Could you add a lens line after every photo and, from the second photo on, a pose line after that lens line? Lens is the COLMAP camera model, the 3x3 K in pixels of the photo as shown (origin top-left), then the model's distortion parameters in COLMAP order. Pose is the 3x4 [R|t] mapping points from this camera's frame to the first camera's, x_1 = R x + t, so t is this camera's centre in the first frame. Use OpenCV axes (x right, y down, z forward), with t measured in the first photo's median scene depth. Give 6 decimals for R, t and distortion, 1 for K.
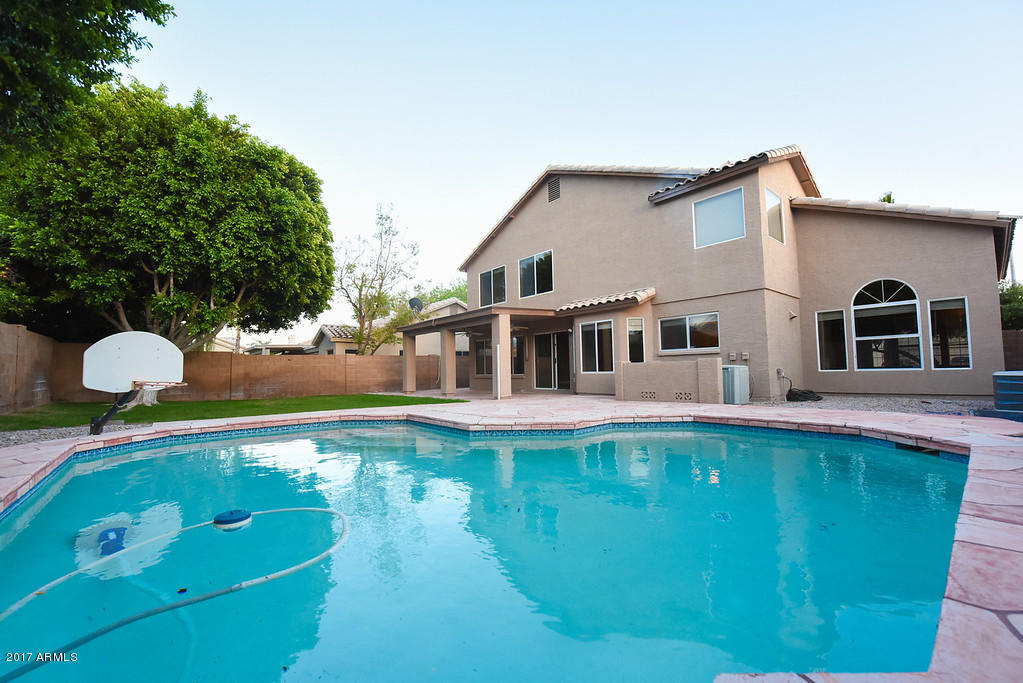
lens RADIAL K [[410.5, 0, 522.1], [0, 410.5, 347.8], [0, 0, 1]] dist [-0.015347, -0.000516]
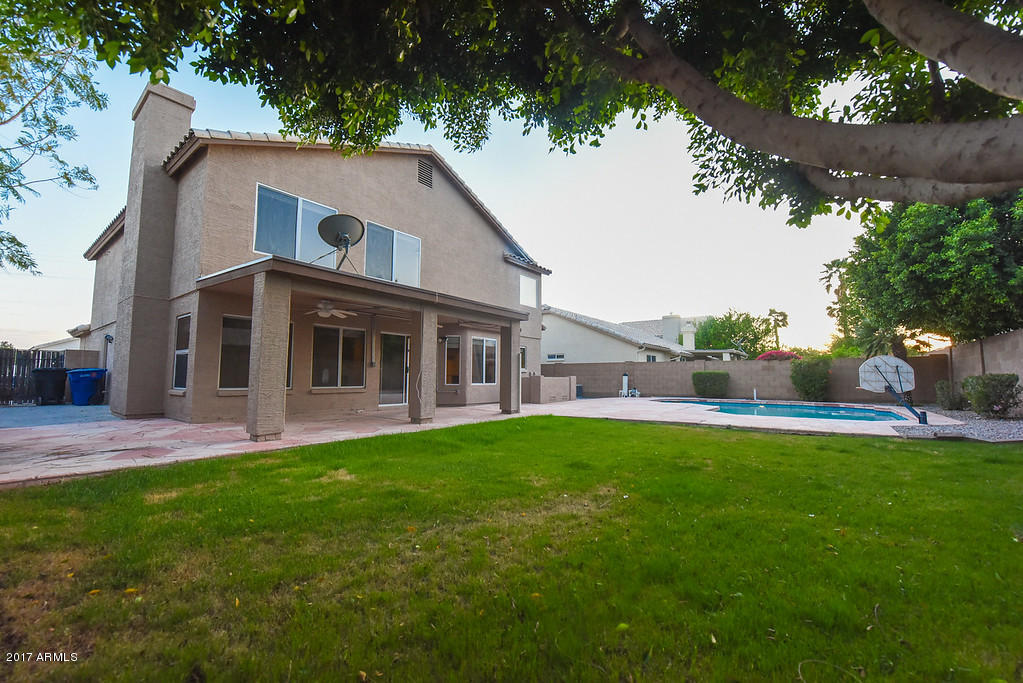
lens RADIAL K [[410.5, 0, 515.2], [0, 410.5, 356.5], [0, 0, 1]] dist [-0.015347, -0.000516]
pose [[-0.209370, 0.071028, 0.975253, -0.932738], [-0.054711, 0.994945, -0.084208, 0.075885], [-0.976305, -0.070988, -0.204426, 1.154182]]
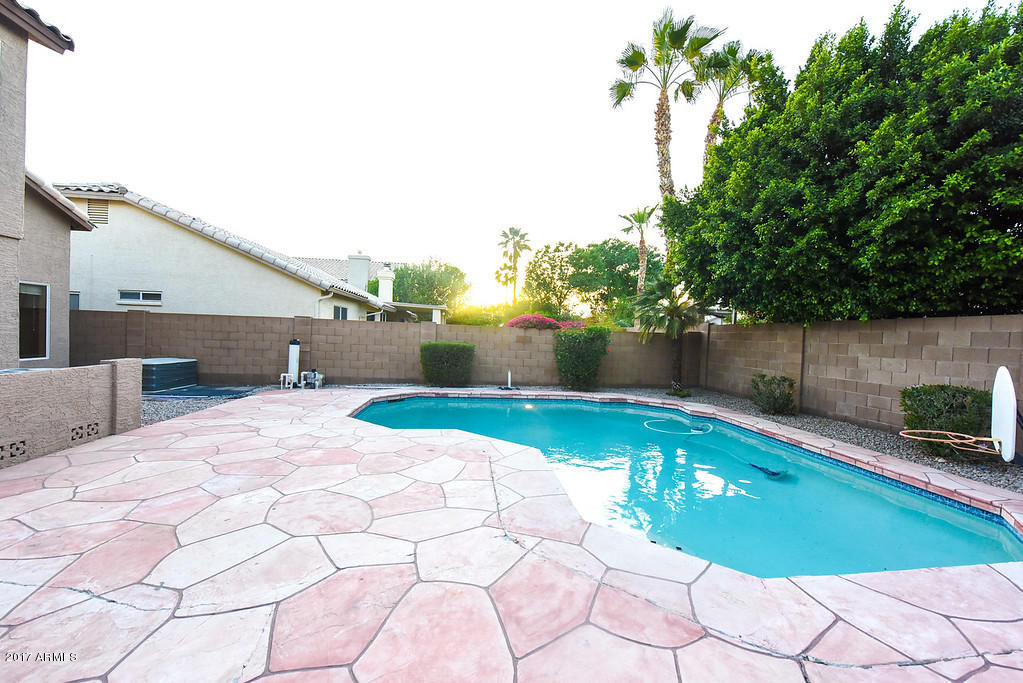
lens RADIAL K [[410.5, 0, 515.2], [0, 410.5, 345.6], [0, 0, 1]] dist [-0.015347, -0.000516]
pose [[-0.827876, -0.026105, 0.560304, -0.274296], [-0.051672, 0.998218, -0.029841, -0.006064], [-0.558527, -0.053657, -0.827749, 0.829774]]
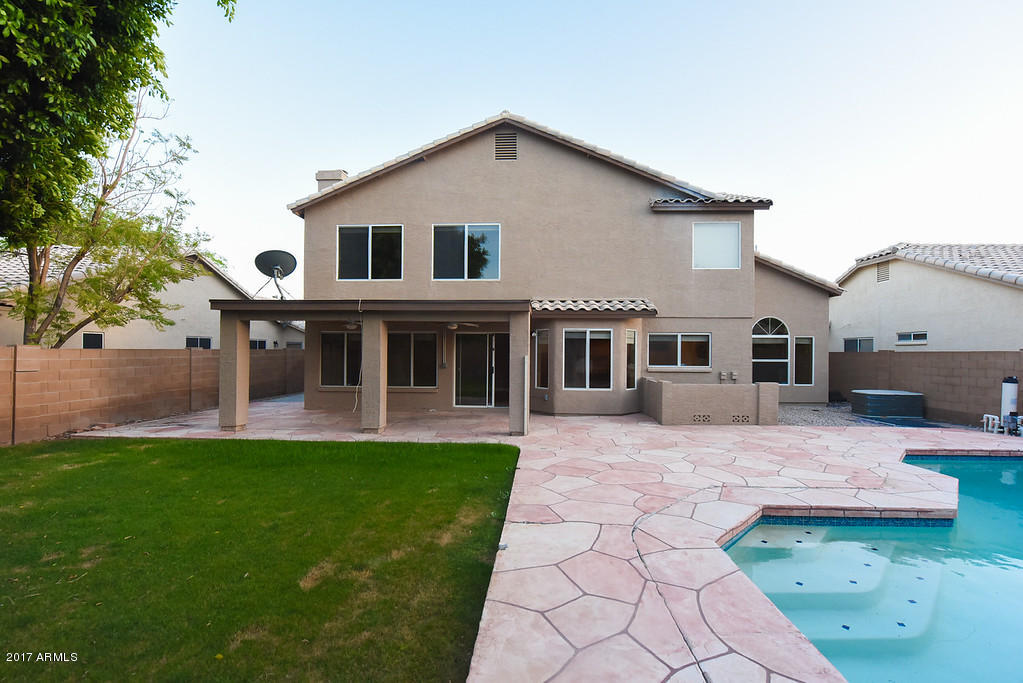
lens RADIAL K [[427.5, 0, 515.9], [0, 427.5, 352.3], [0, 0, 1]] dist [-0.007622, -0.001373]
pose [[0.691740, 0.025045, 0.721713, -0.565754], [-0.061104, 0.997844, 0.023940, -0.028264], [-0.719557, -0.060660, 0.691779, 0.497220]]
